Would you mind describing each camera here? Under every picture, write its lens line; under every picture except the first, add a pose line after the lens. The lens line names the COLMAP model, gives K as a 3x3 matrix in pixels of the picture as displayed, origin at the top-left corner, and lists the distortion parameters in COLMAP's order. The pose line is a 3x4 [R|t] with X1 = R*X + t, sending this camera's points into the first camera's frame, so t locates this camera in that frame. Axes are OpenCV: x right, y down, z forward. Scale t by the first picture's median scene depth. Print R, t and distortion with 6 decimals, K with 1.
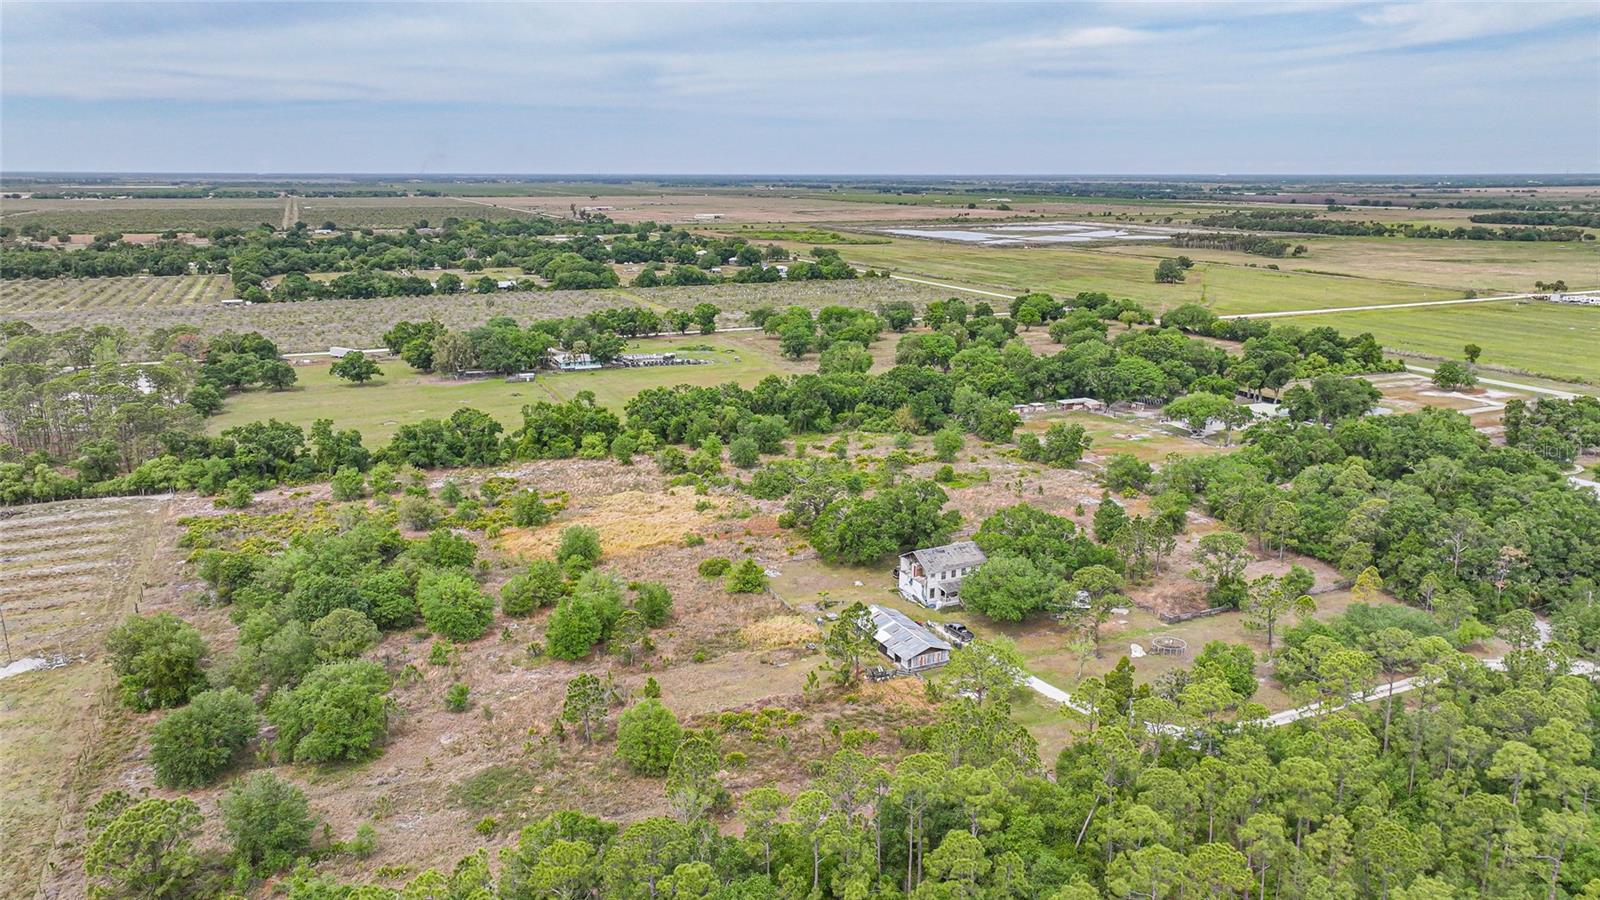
lens RADIAL K [[1118.9, 0, 806.9], [0, 1118.9, 451.8], [0, 0, 1]] dist [0.003513, 0.009572]
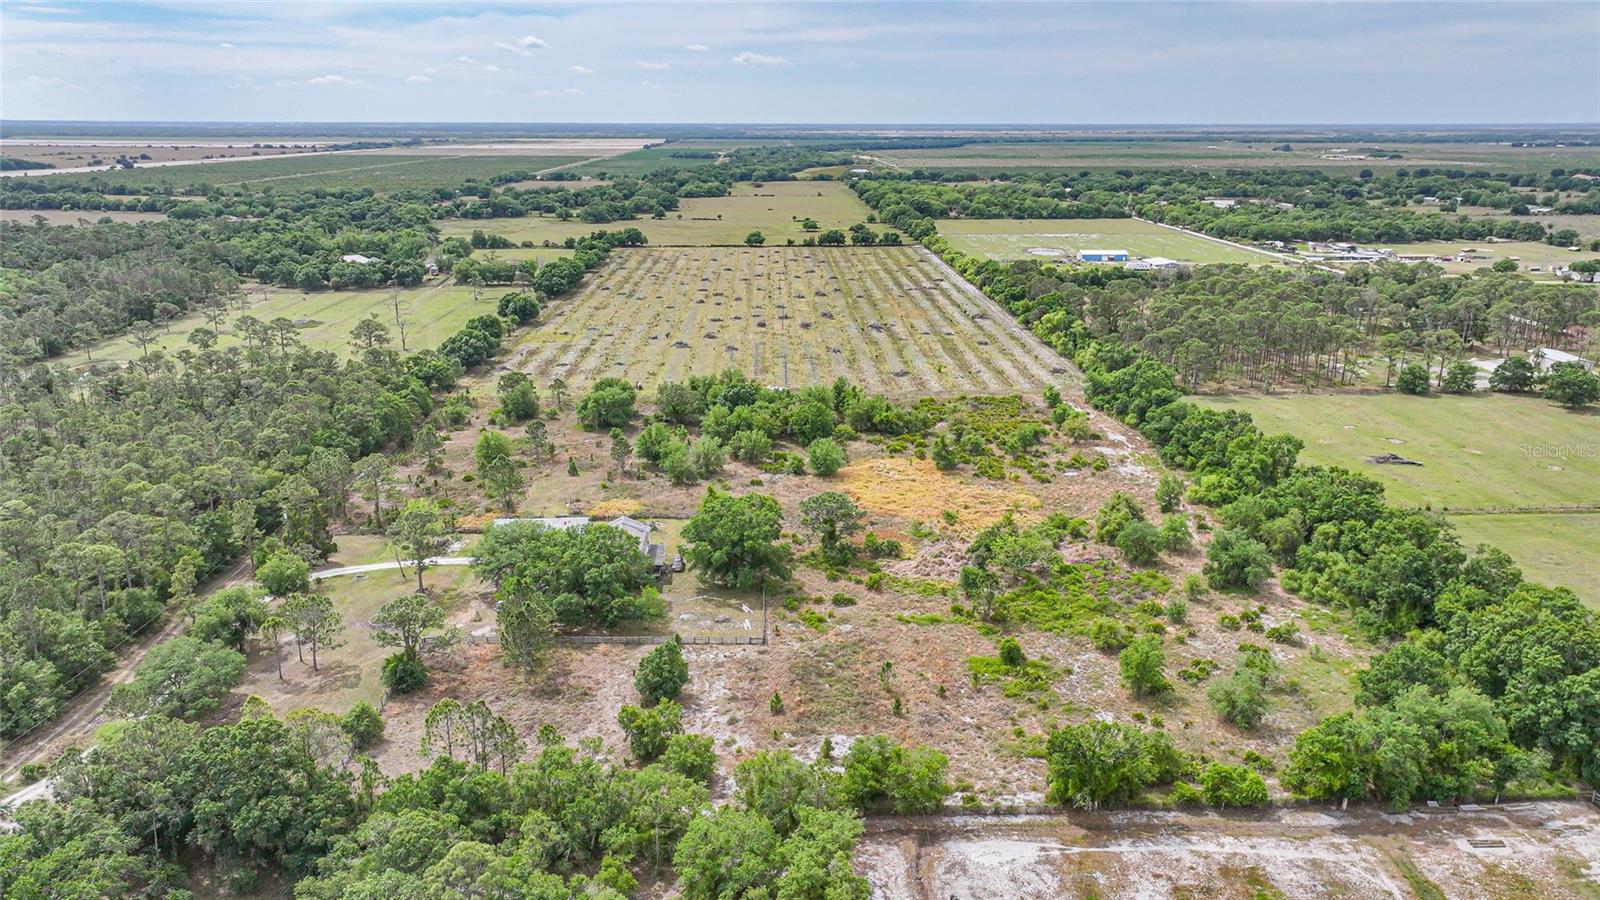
lens RADIAL K [[1118.9, 0, 808.0], [0, 1118.9, 450.9], [0, 0, 1]] dist [0.003513, 0.009572]
pose [[-0.374712, 0.259224, -0.890165, 0.539592], [-0.226355, 0.905486, 0.358969, -0.216912], [0.899085, 0.336003, -0.280620, 0.813529]]
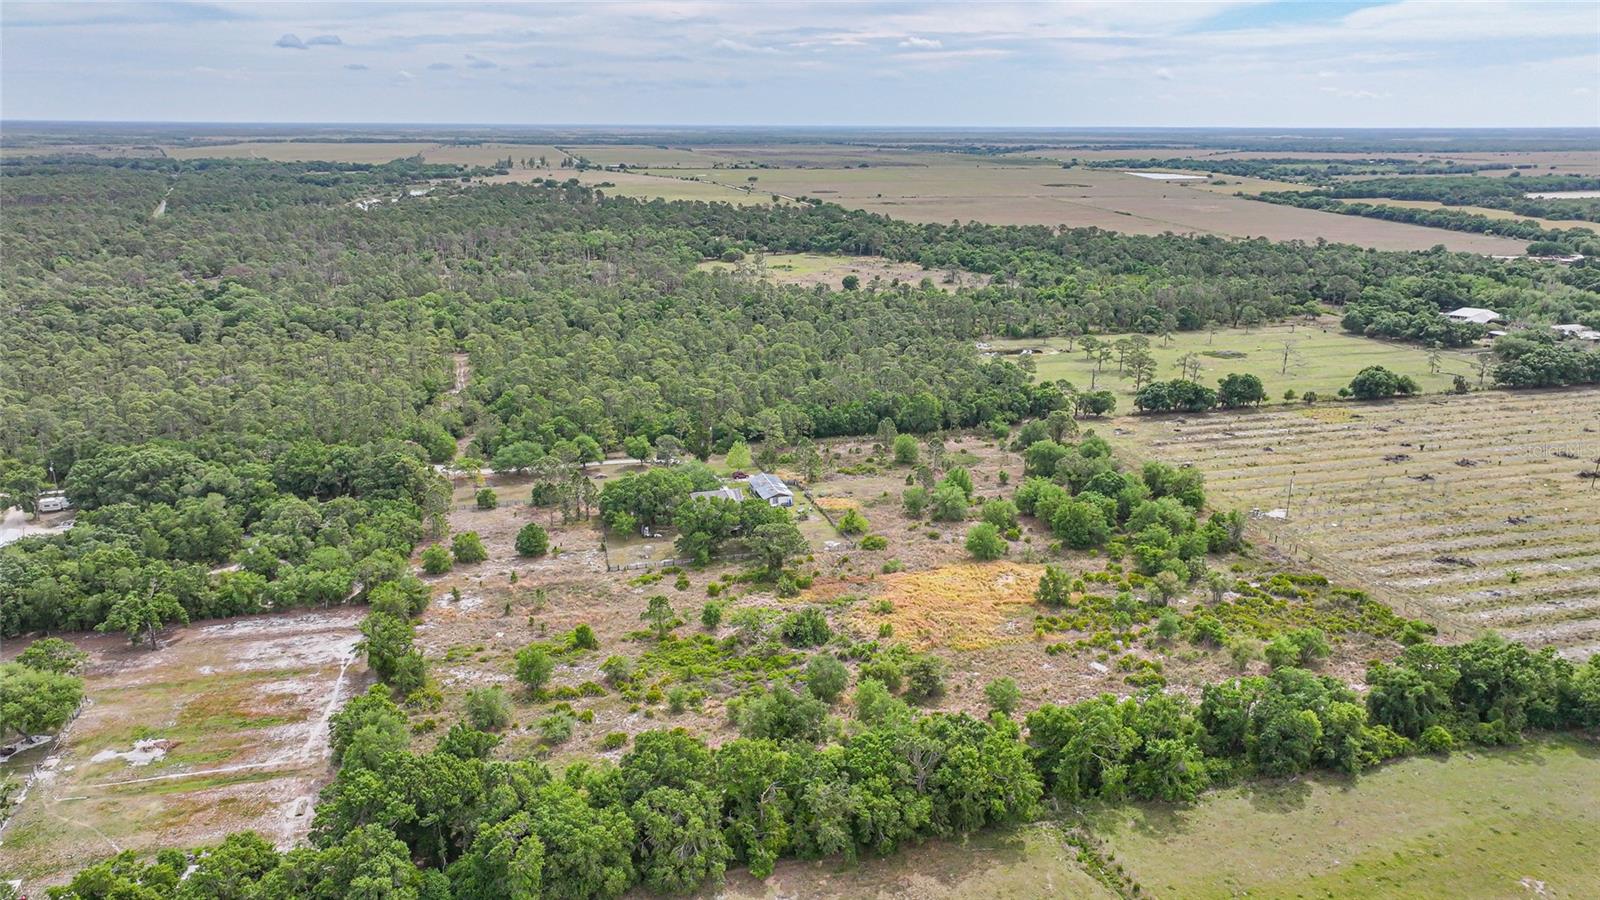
lens RADIAL K [[1118.9, 0, 807.6], [0, 1118.9, 453.0], [0, 0, 1]] dist [0.003513, 0.009572]
pose [[-0.987878, -0.049172, 0.147240, -0.115192], [0.031863, 0.864081, 0.502344, -0.386510], [-0.151929, 0.500946, -0.852039, 1.254109]]
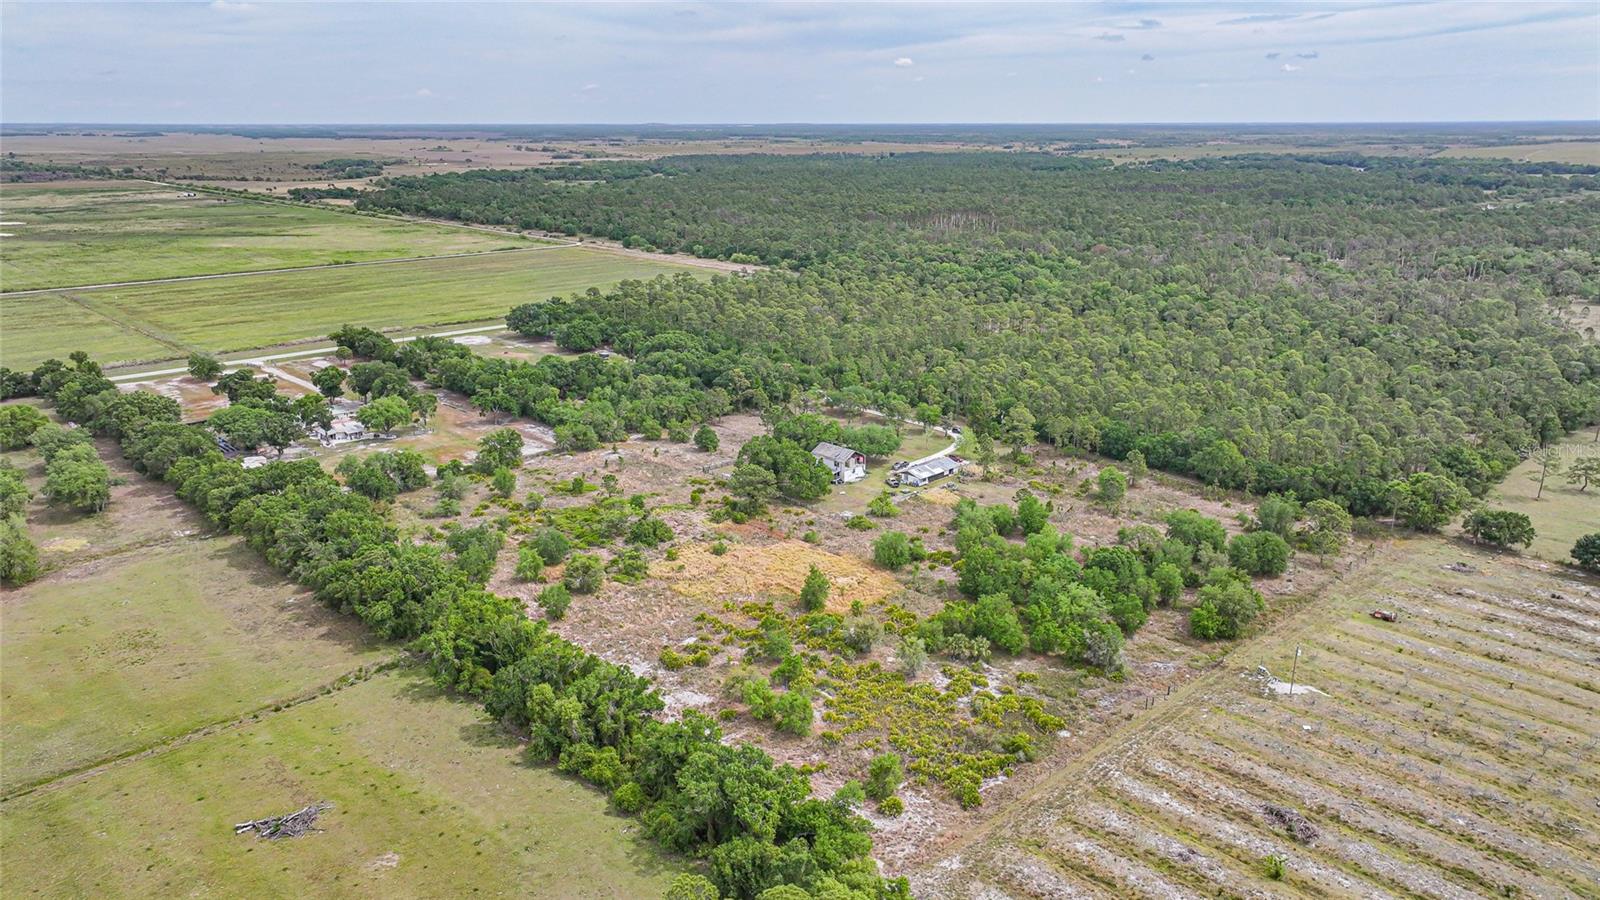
lens RADIAL K [[1118.9, 0, 805.8], [0, 1118.9, 441.4], [0, 0, 1]] dist [0.003513, 0.009572]
pose [[-0.332277, -0.259254, 0.906851, -0.756878], [0.228834, 0.910594, 0.344170, -0.279392], [-0.915001, 0.321879, -0.243243, 0.823791]]
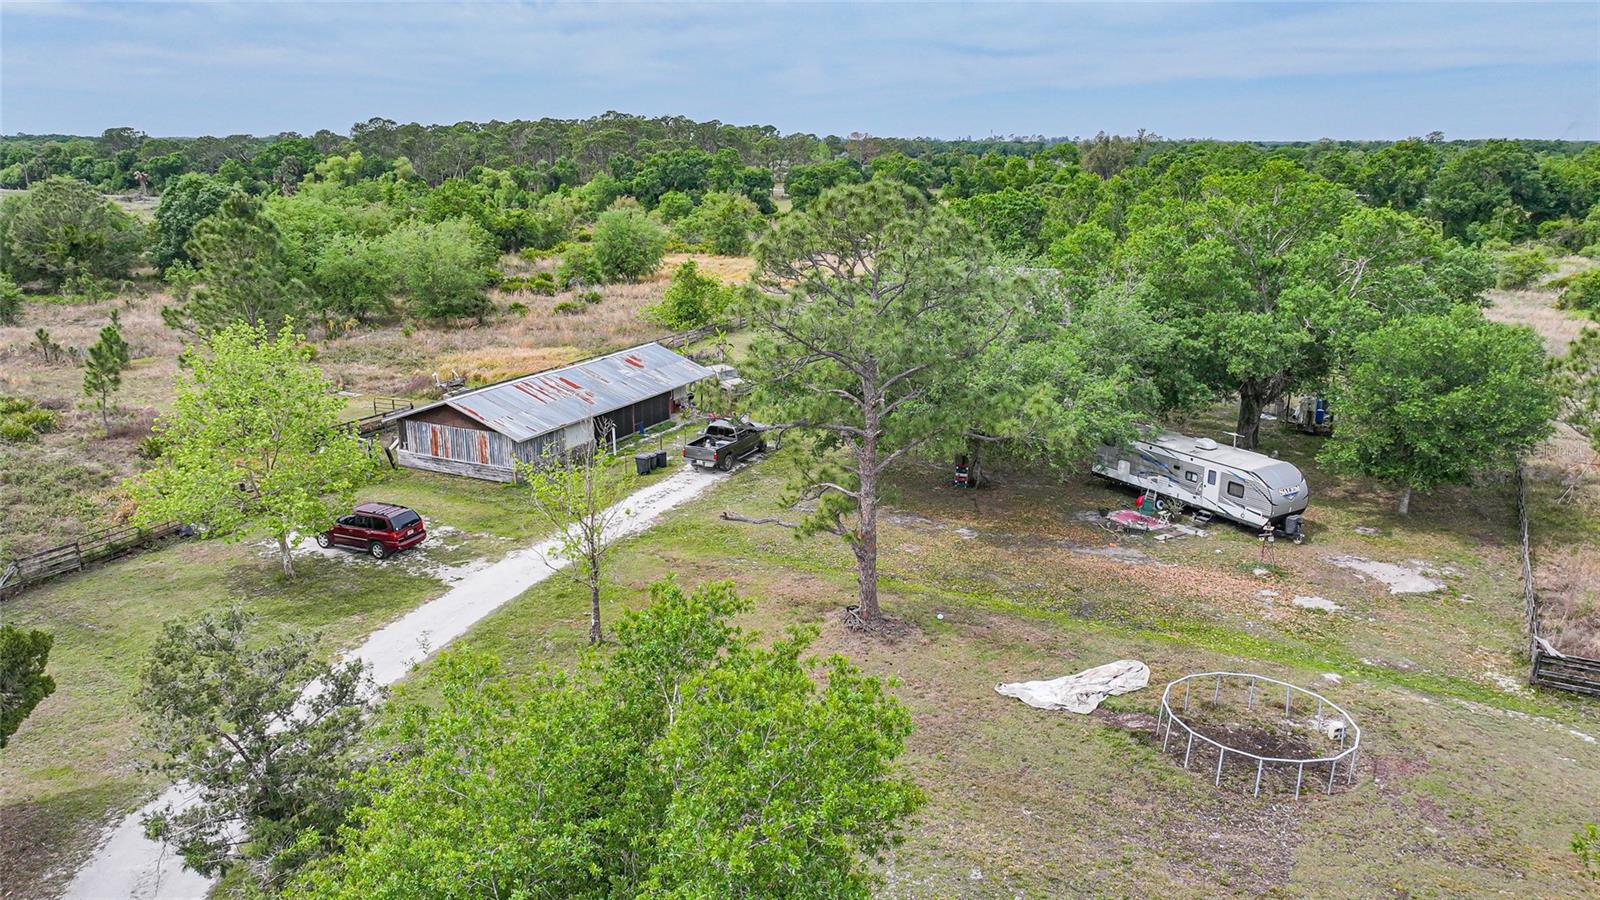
lens RADIAL K [[1118.9, 0, 808.5], [0, 1118.9, 453.9], [0, 0, 1]] dist [0.003513, 0.009572]
pose [[0.617987, 0.211265, -0.757270, 0.207193], [-0.191874, 0.974621, 0.115319, 0.064435], [0.762414, 0.074035, 0.642840, 0.428275]]
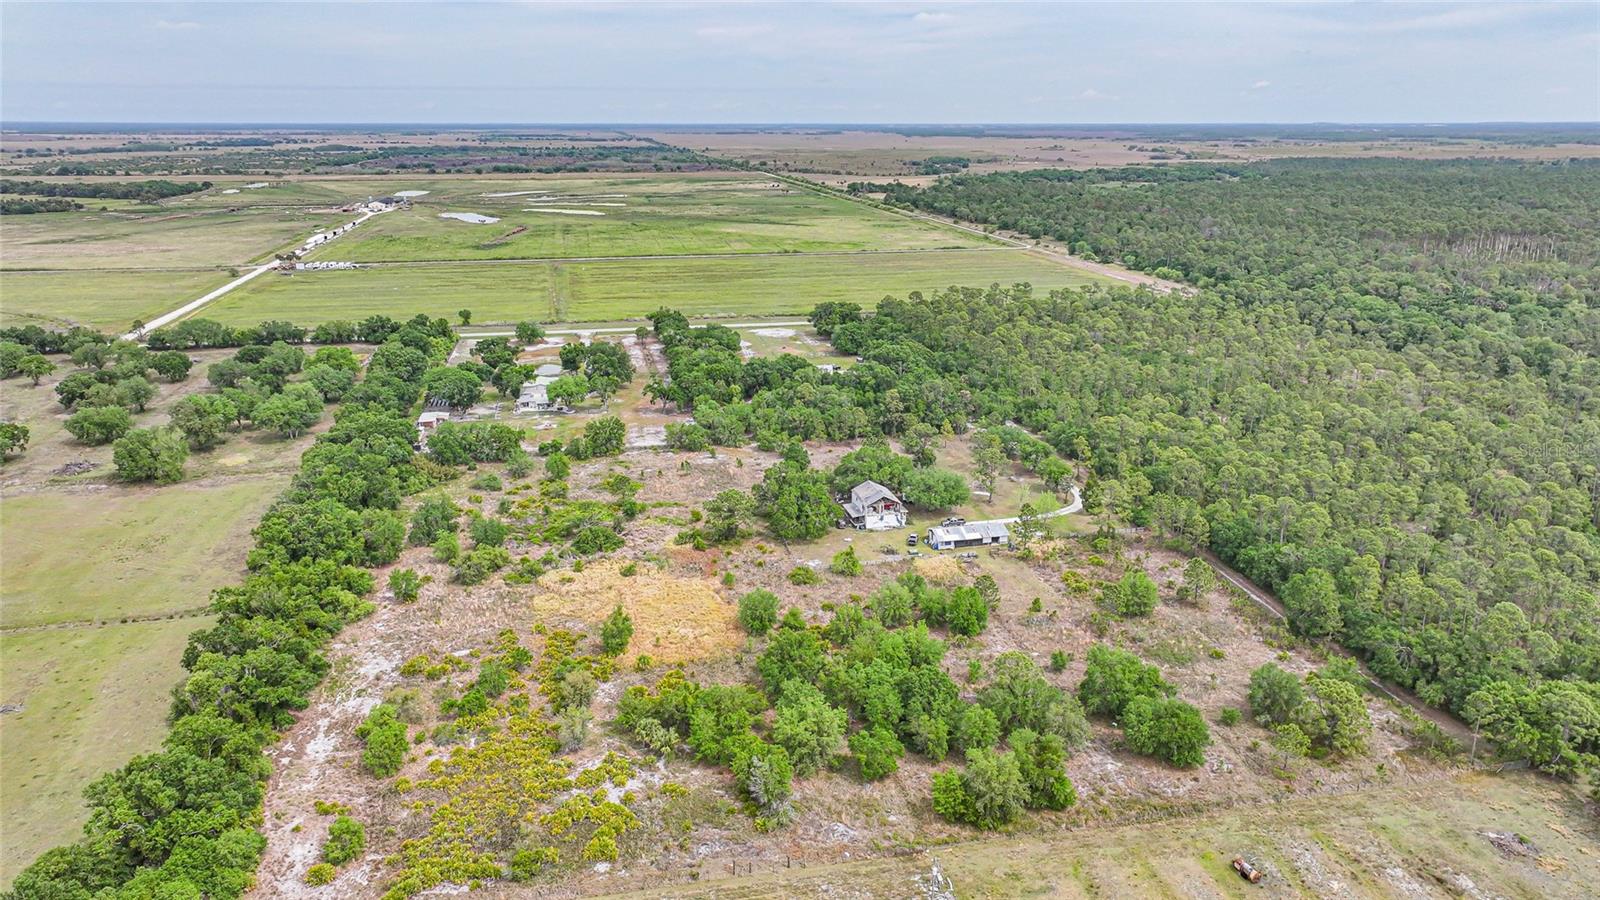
lens RADIAL K [[1118.9, 0, 809.2], [0, 1118.9, 458.4], [0, 0, 1]] dist [0.003513, 0.009572]
pose [[0.208435, -0.282366, 0.936389, -0.696704], [0.235937, 0.943658, 0.232040, -0.172710], [-0.949152, 0.172564, 0.263312, 0.404212]]
